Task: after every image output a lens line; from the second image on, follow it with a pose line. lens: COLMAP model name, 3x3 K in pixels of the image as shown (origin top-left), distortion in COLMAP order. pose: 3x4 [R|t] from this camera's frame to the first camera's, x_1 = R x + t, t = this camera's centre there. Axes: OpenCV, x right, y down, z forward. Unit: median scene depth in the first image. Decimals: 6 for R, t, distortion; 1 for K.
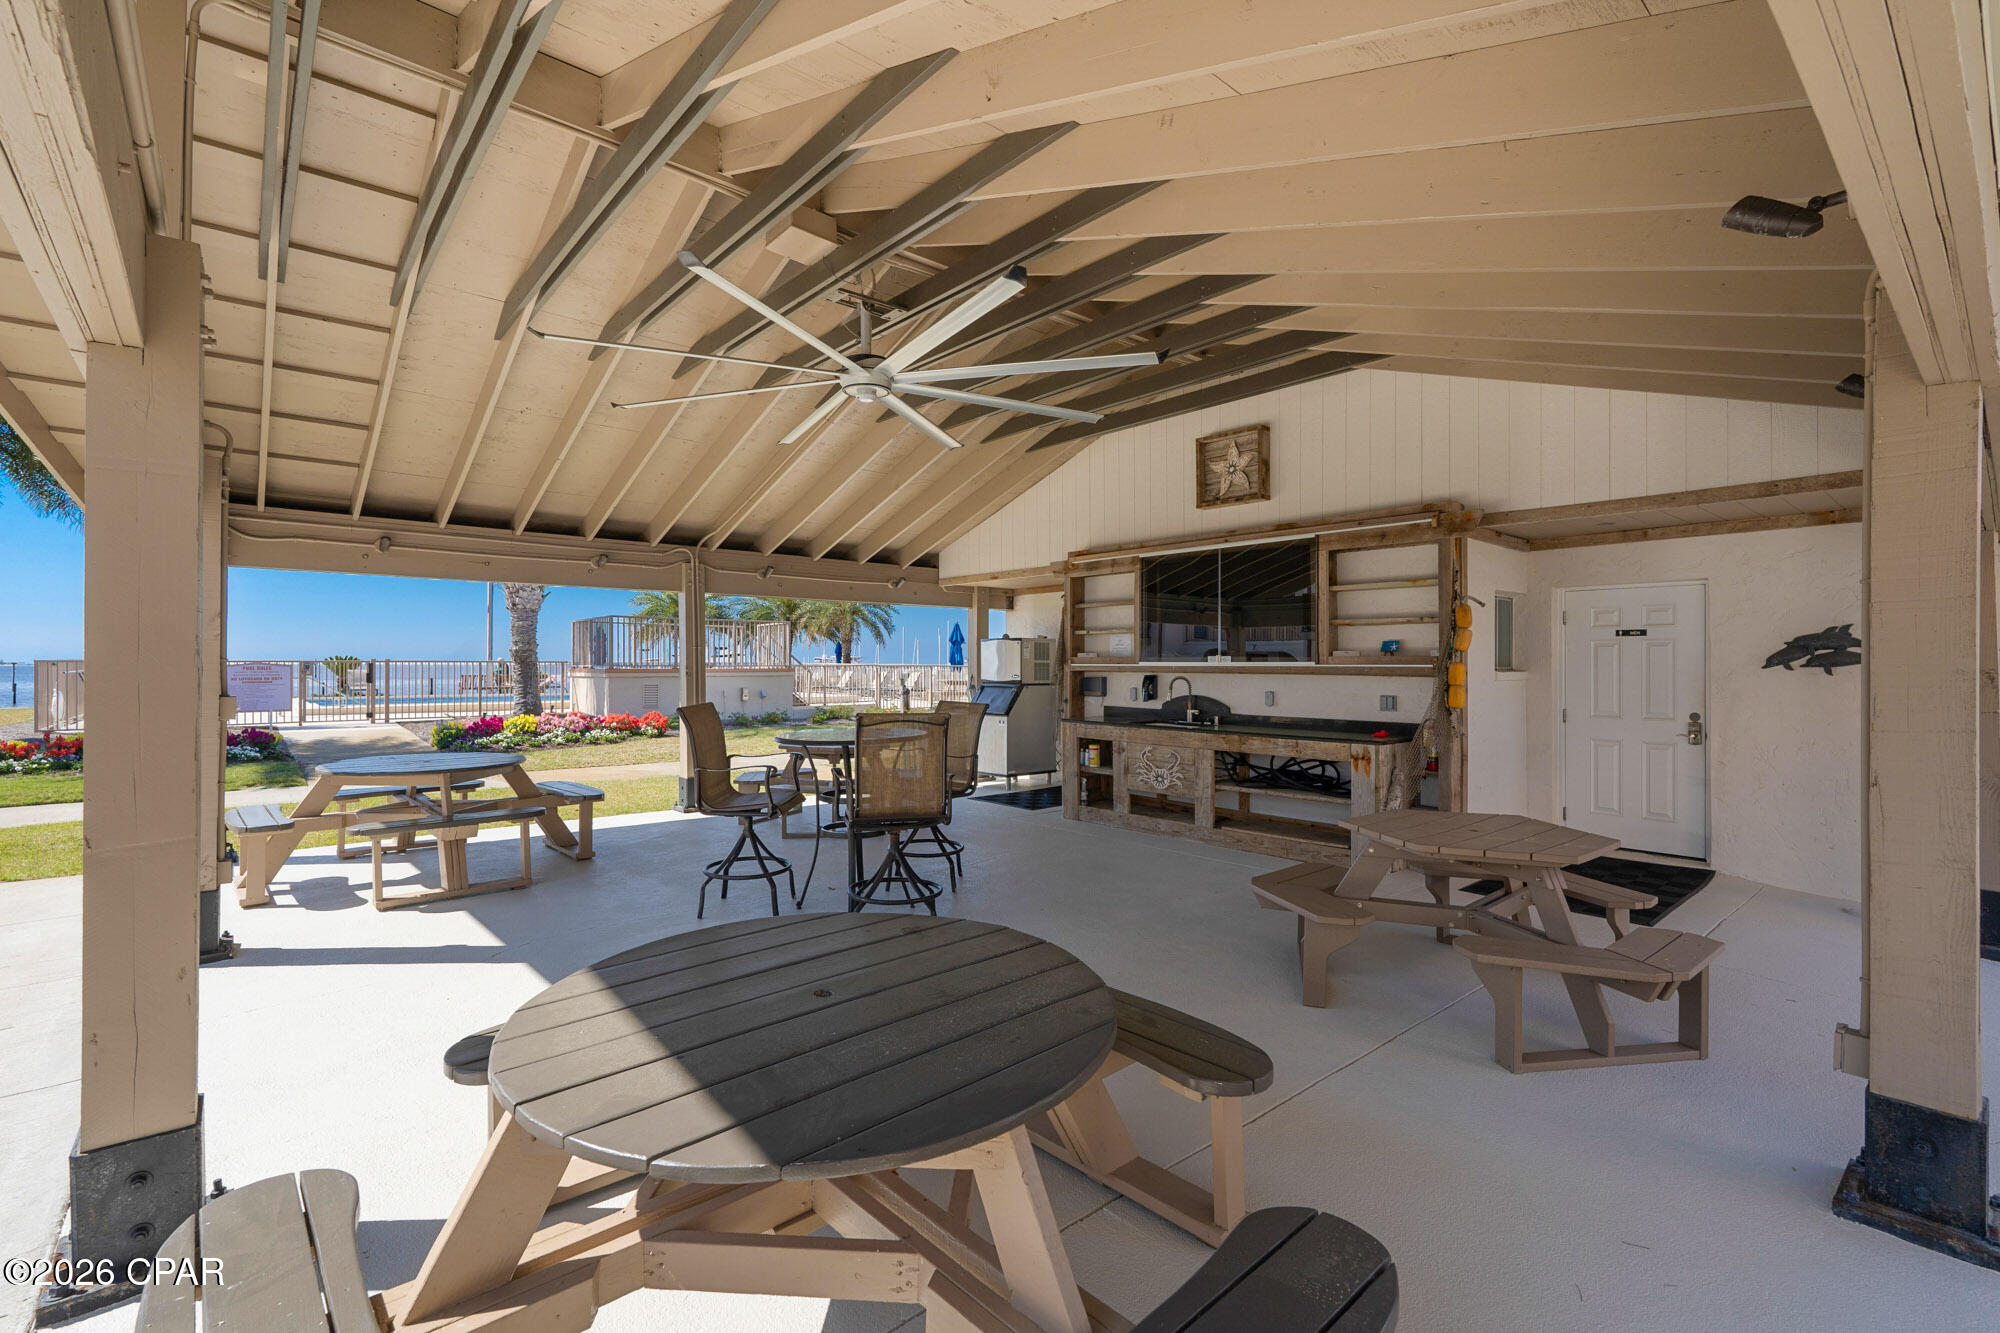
lens RADIAL K [[885.6, 0, 1004.0], [0, 885.6, 660.8], [0, 0, 1]] dist [-0.012660, 0.001213]
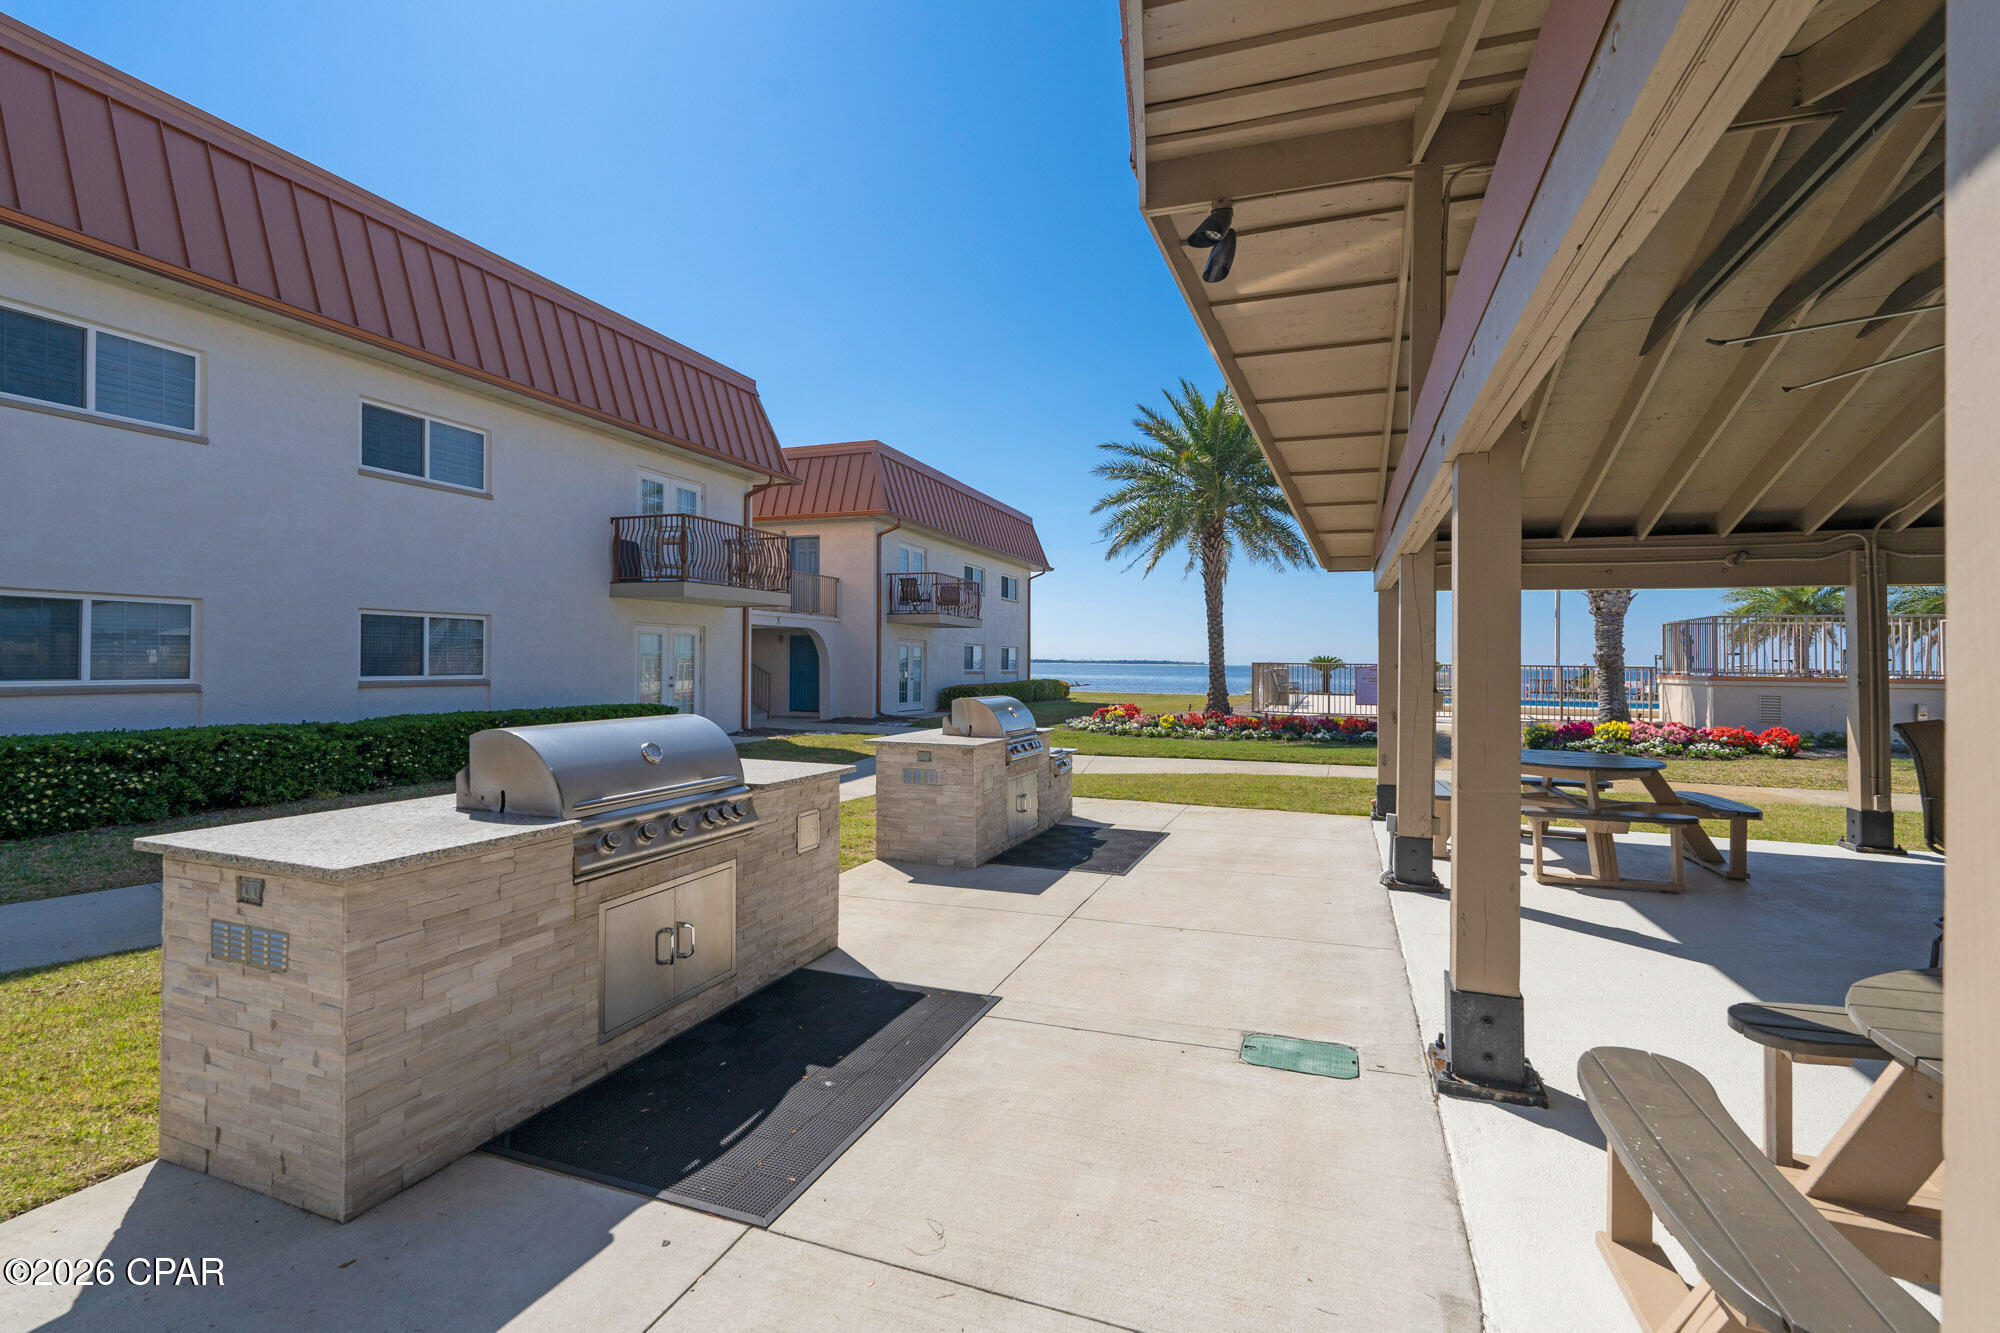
lens RADIAL K [[885.6, 0, 997.0], [0, 885.6, 657.7], [0, 0, 1]] dist [-0.012660, 0.001213]
pose [[0.474836, 0.001575, -0.880073, -0.021513], [-0.008645, 0.999958, -0.002875, -0.000846], [0.880032, 0.008973, 0.474830, -0.103775]]
